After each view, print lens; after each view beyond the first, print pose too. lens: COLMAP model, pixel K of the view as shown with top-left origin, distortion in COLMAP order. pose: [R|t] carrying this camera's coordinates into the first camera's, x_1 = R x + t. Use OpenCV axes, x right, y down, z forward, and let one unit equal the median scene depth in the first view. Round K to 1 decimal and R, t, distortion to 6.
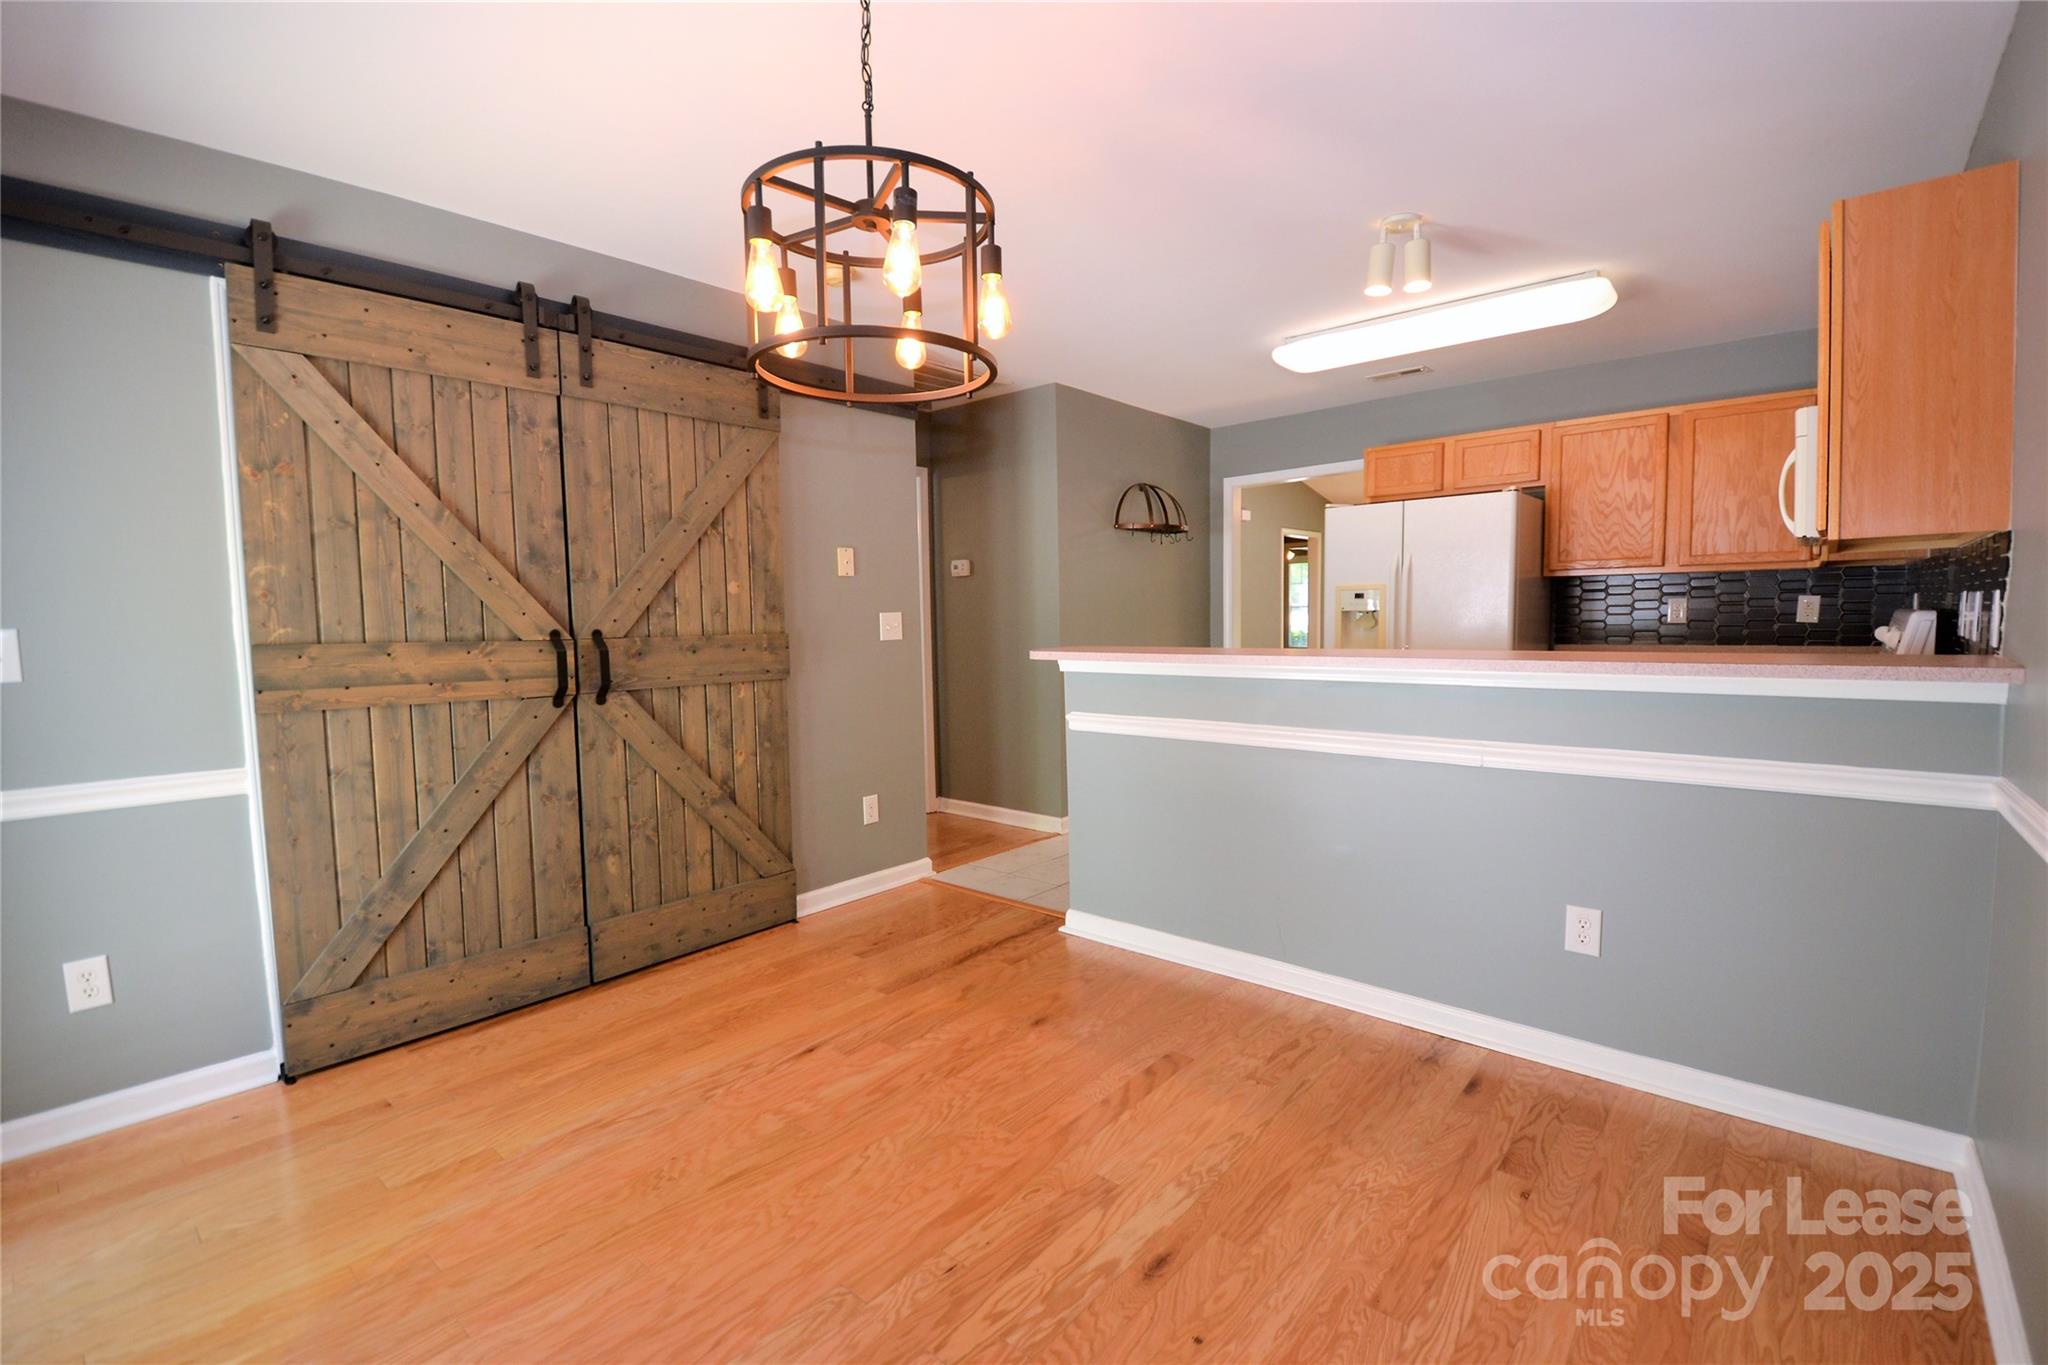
lens RADIAL K [[902.6, 0, 1026.5], [0, 902.6, 683.9], [0, 0, 1]] dist [0.016330, -0.022734]
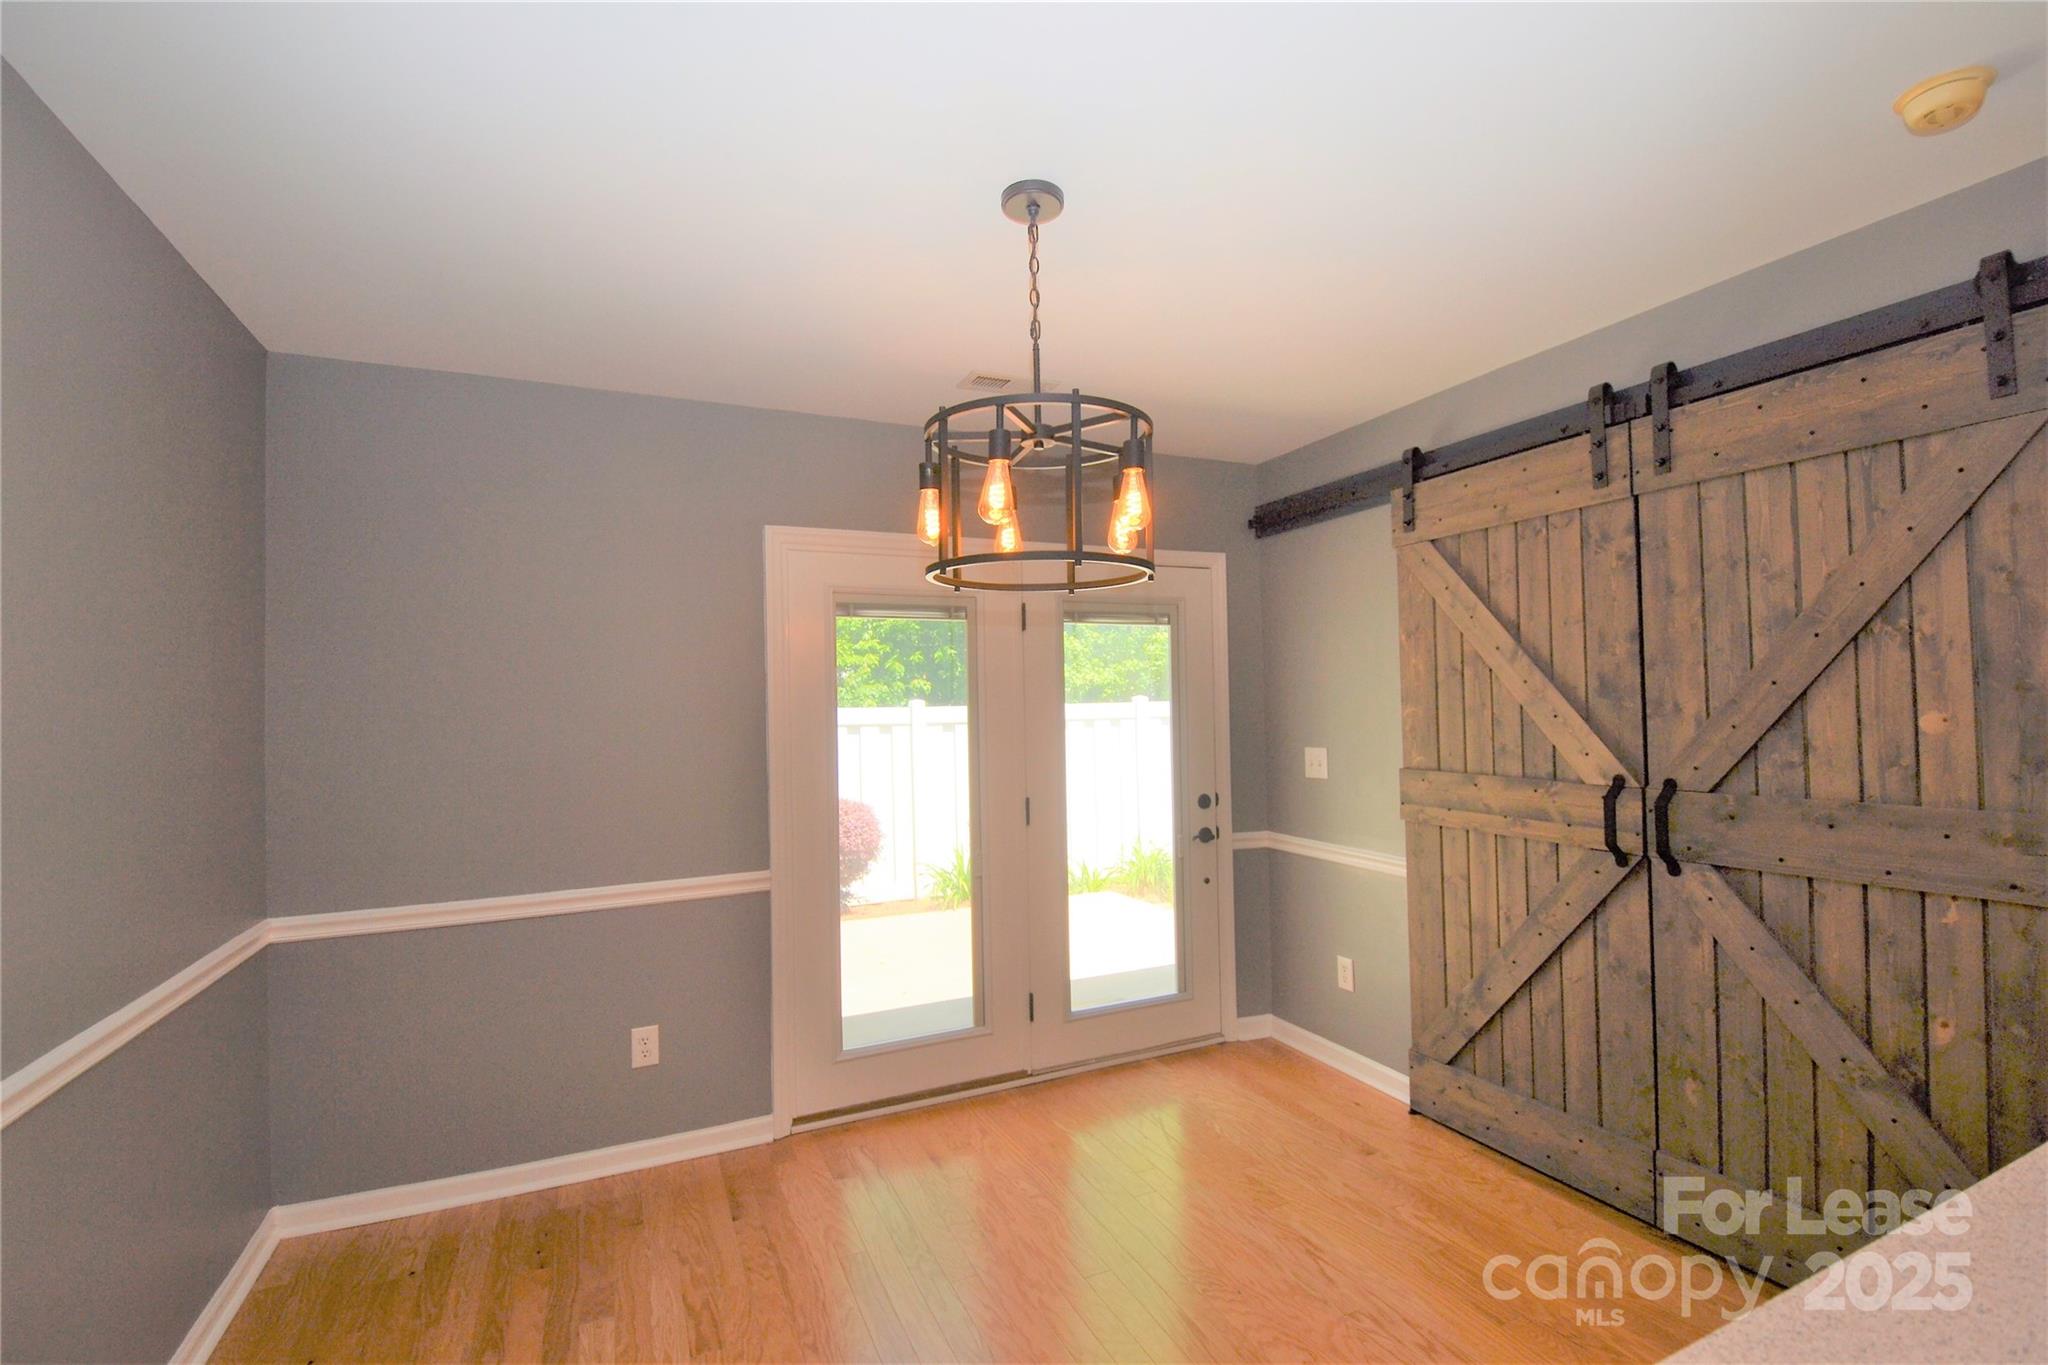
lens RADIAL K [[902.6, 0, 1026.5], [0, 902.6, 683.9], [0, 0, 1]] dist [0.016330, -0.022734]
pose [[-0.414575, 0.001667, -0.910014, 0.487382], [-0.040969, 0.998950, 0.020494, -0.141484], [0.909093, 0.045779, -0.414071, 0.857450]]
